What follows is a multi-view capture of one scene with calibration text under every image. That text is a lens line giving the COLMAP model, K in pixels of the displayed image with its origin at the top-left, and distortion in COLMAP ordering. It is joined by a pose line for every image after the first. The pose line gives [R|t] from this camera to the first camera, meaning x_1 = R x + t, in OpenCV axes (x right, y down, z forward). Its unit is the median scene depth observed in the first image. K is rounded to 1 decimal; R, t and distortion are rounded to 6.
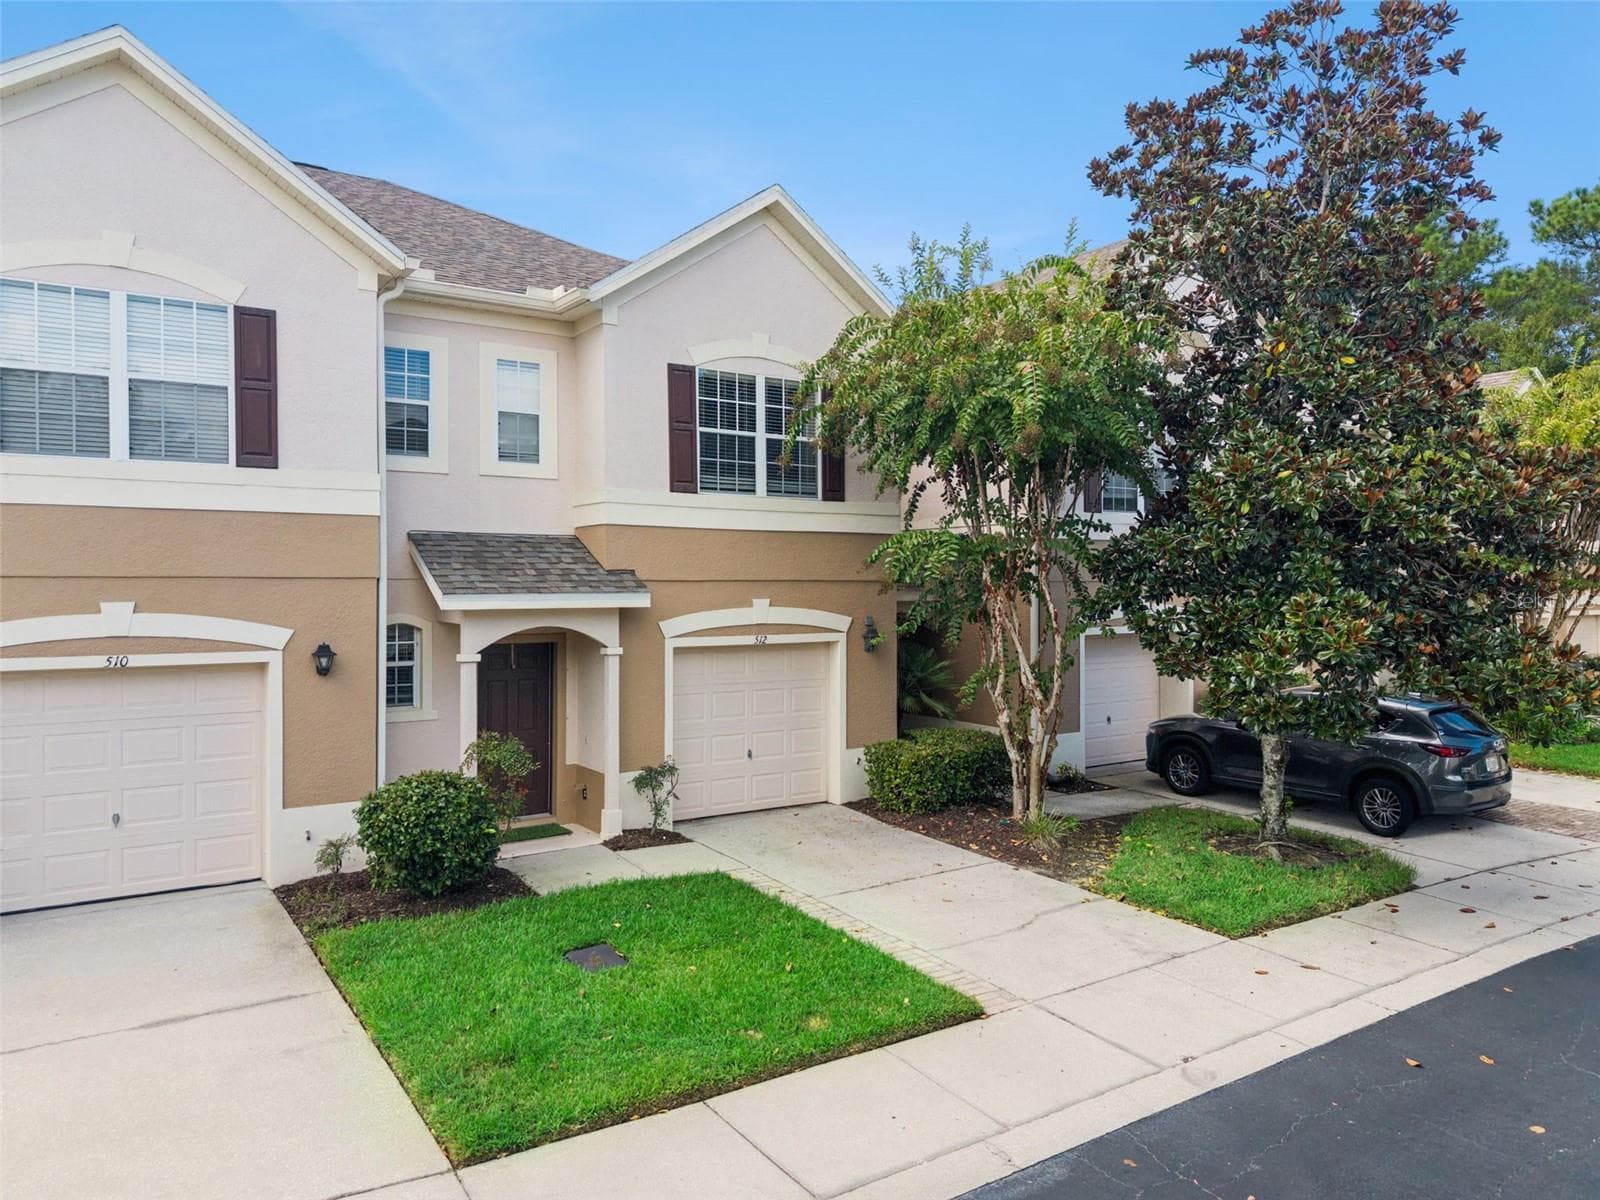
lens RADIAL K [[1091.4, 0, 804.2], [0, 1091.4, 565.6], [0, 0, 1]] dist [-0.001125, -0.003482]
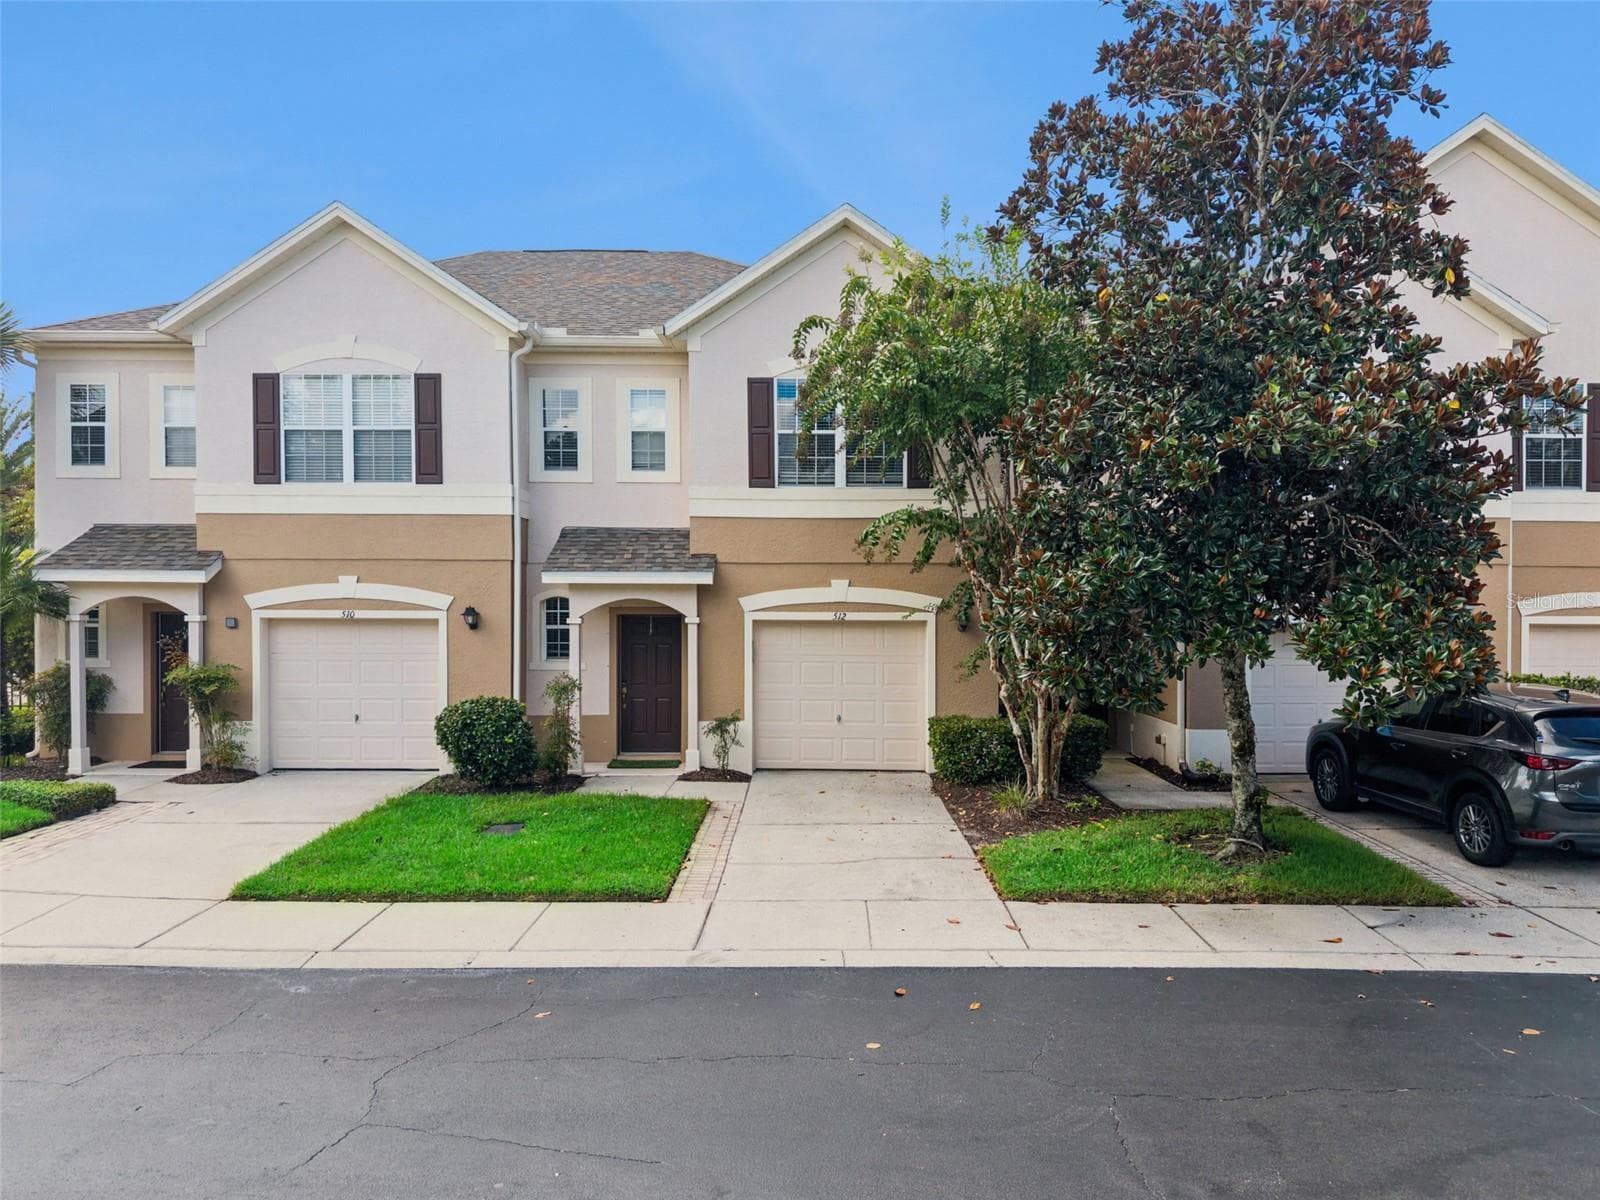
lens RADIAL K [[1085.6, 0, 800.0], [0, 1085.6, 600.0], [0, 0, 1]] dist [-0.008338, -0.004444]
pose [[0.834382, 0.002060, -0.551183, 0.622459], [0.005001, 0.999924, 0.011309, 0.044789], [0.551164, -0.012192, 0.834308, 0.059567]]
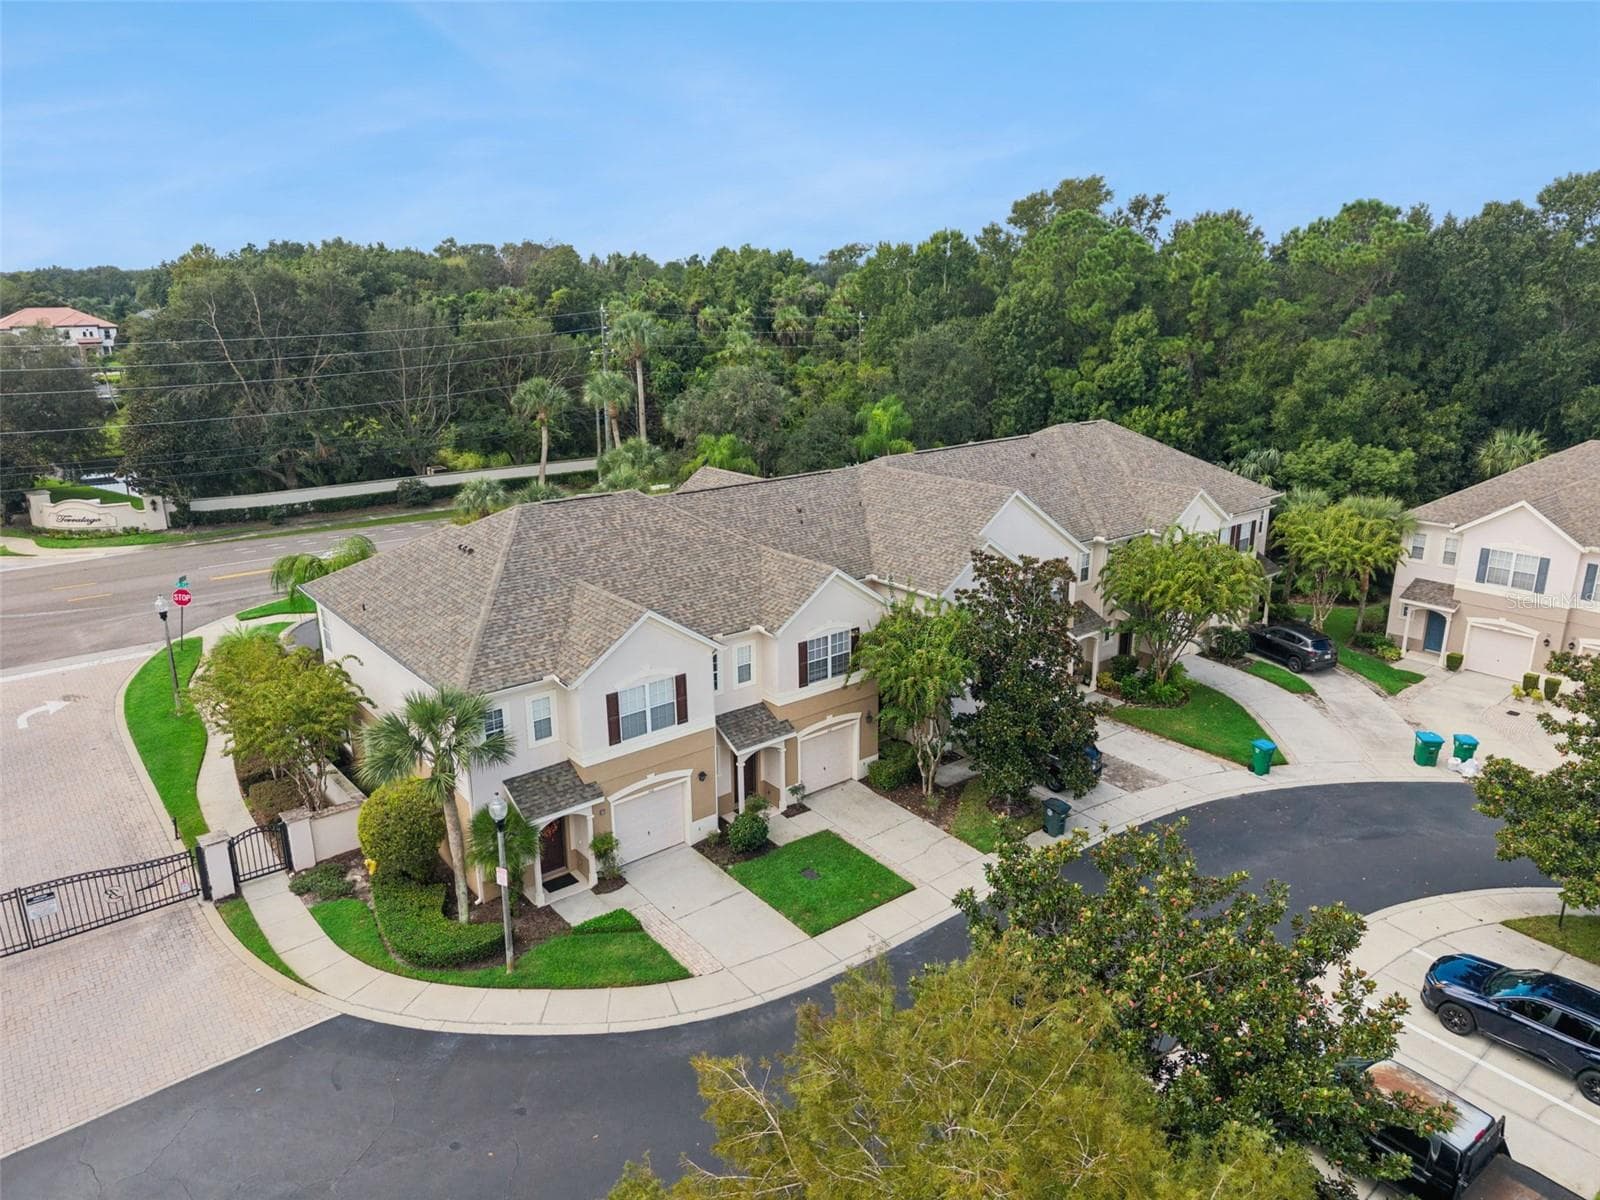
lens RADIAL K [[1047.6, 0, 805.4], [0, 1047.6, 540.0], [0, 0, 1]] dist [0.010164, -0.000493]
pose [[0.996669, -0.024030, 0.077933, -0.331905], [0.004254, 0.969621, 0.244575, -1.160532], [-0.081442, -0.243429, 0.966493, -1.556376]]
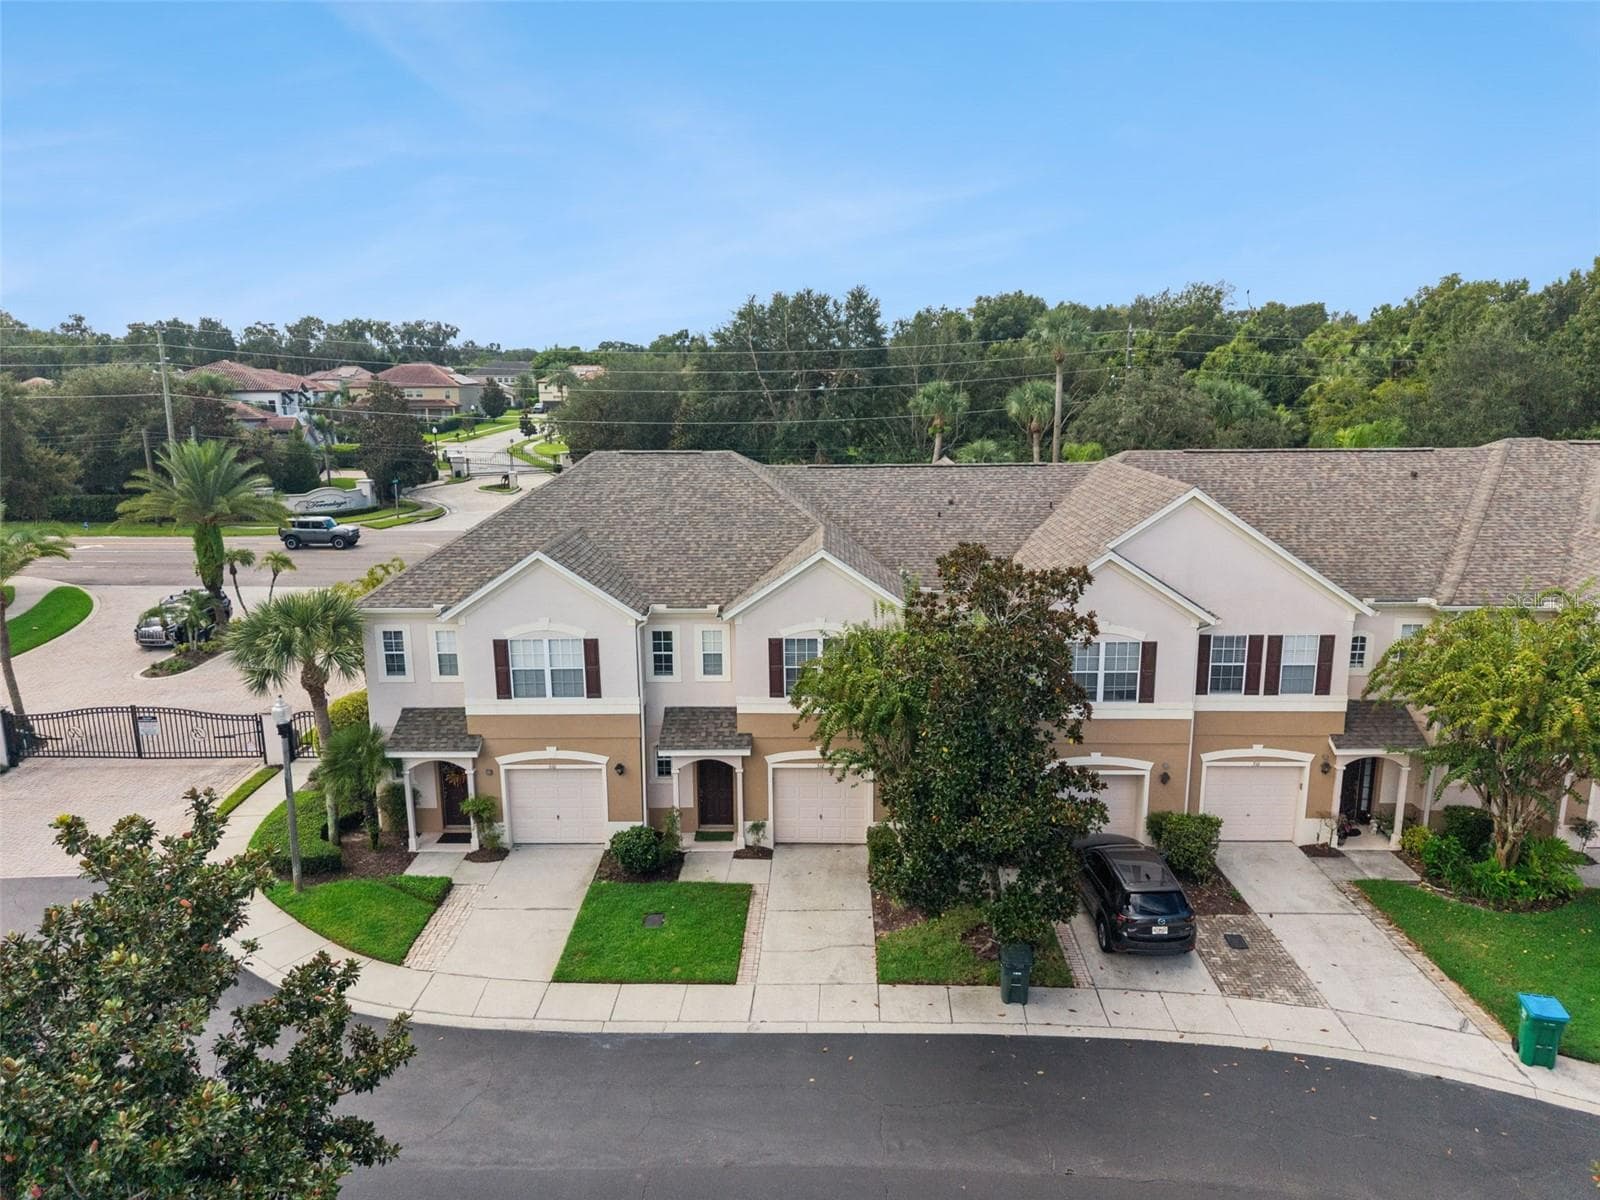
lens RADIAL K [[1047.6, 0, 805.4], [0, 1047.6, 540.0], [0, 0, 1]] dist [0.010164, -0.000493]
pose [[0.823932, 0.082963, -0.560582, 1.153357], [0.011849, 0.986487, 0.163409, -0.771405], [0.566564, -0.141280, 0.811816, -0.627389]]
